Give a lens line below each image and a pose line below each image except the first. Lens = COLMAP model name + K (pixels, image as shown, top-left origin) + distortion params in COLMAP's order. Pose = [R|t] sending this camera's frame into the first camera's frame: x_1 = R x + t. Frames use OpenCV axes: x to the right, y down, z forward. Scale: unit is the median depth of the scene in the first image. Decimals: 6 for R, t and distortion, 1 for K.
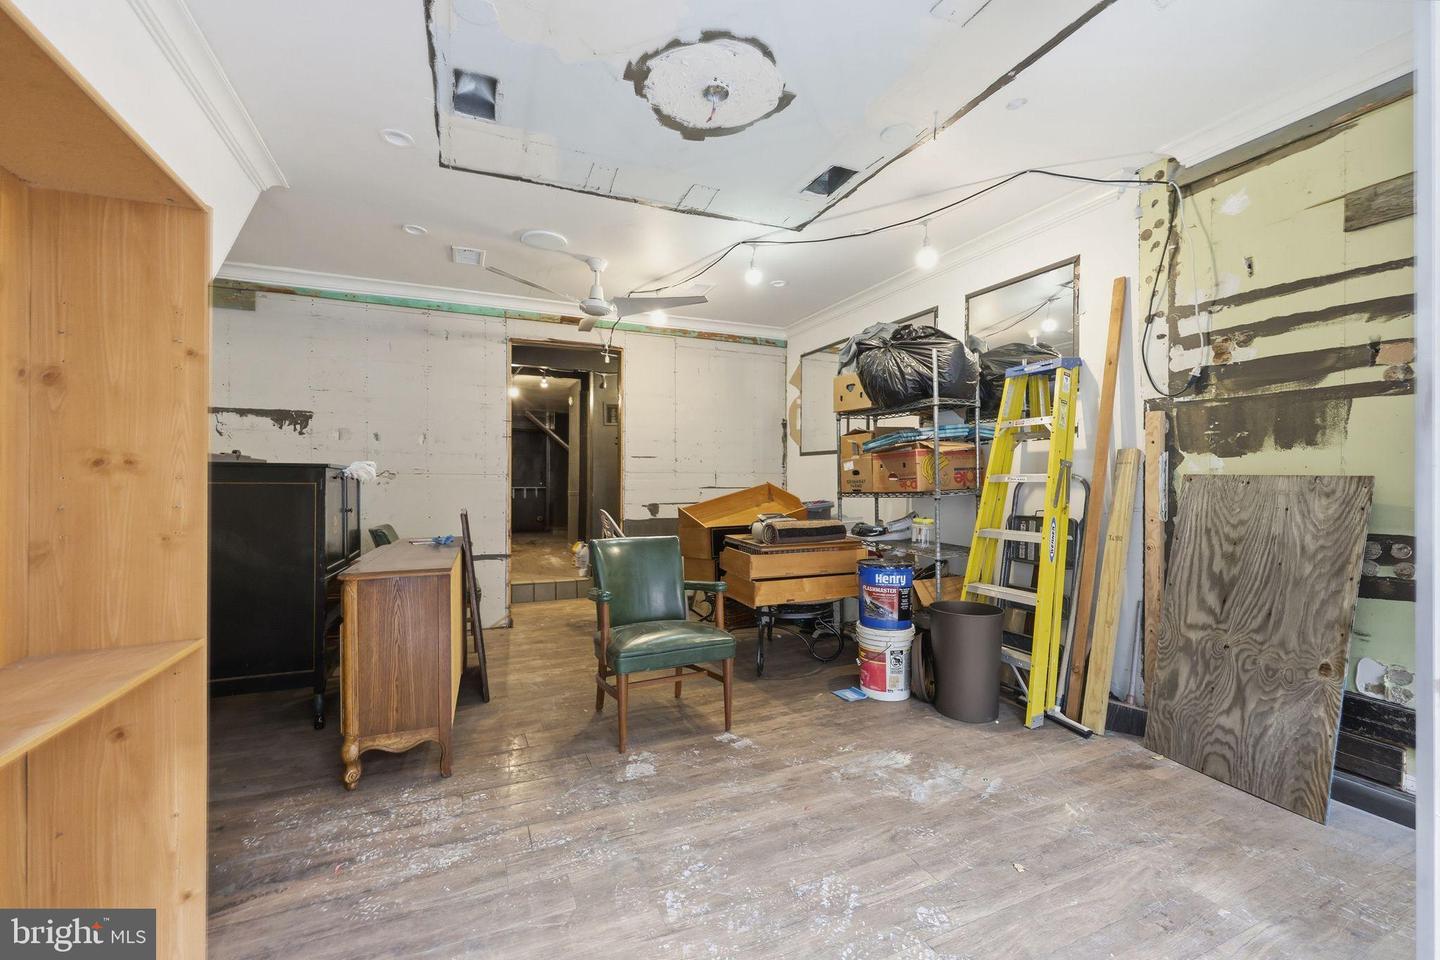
lens RADIAL K [[590.4, 0, 713.0], [0, 590.4, 485.8], [0, 0, 1]] dist [0.000326, 0.000186]
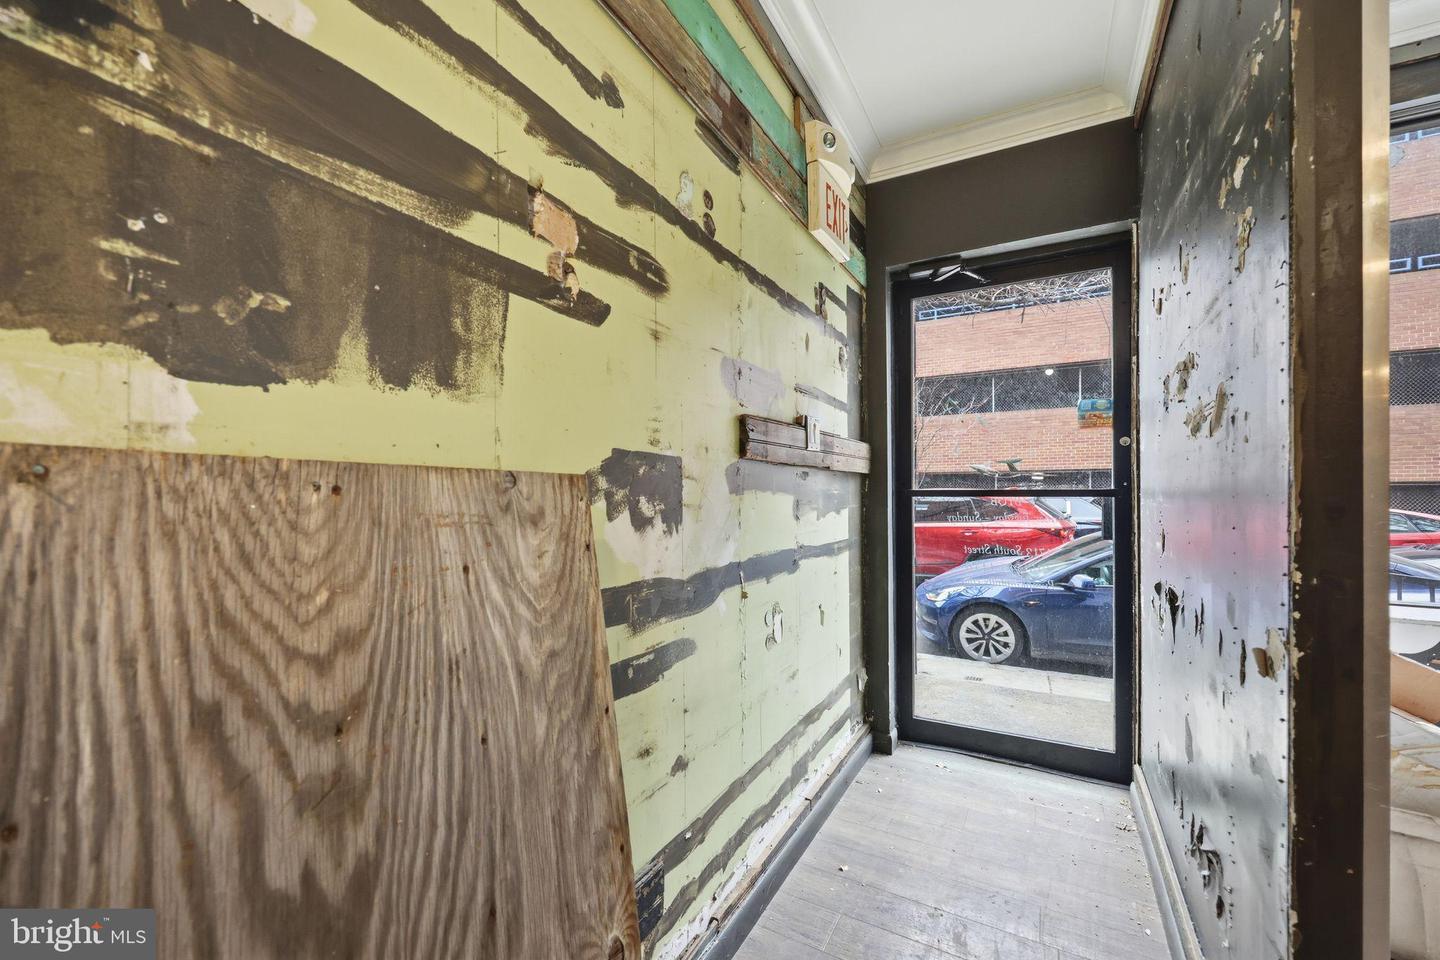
lens RADIAL K [[590.4, 0, 716.3], [0, 590.4, 486.9], [0, 0, 1]] dist [0.000326, 0.000186]
pose [[-0.597988, -0.000646, 0.801505, 0.606516], [0.000196, 1.000000, 0.000953, -0.006755], [-0.801505, 0.000726, -0.597987, 1.060035]]
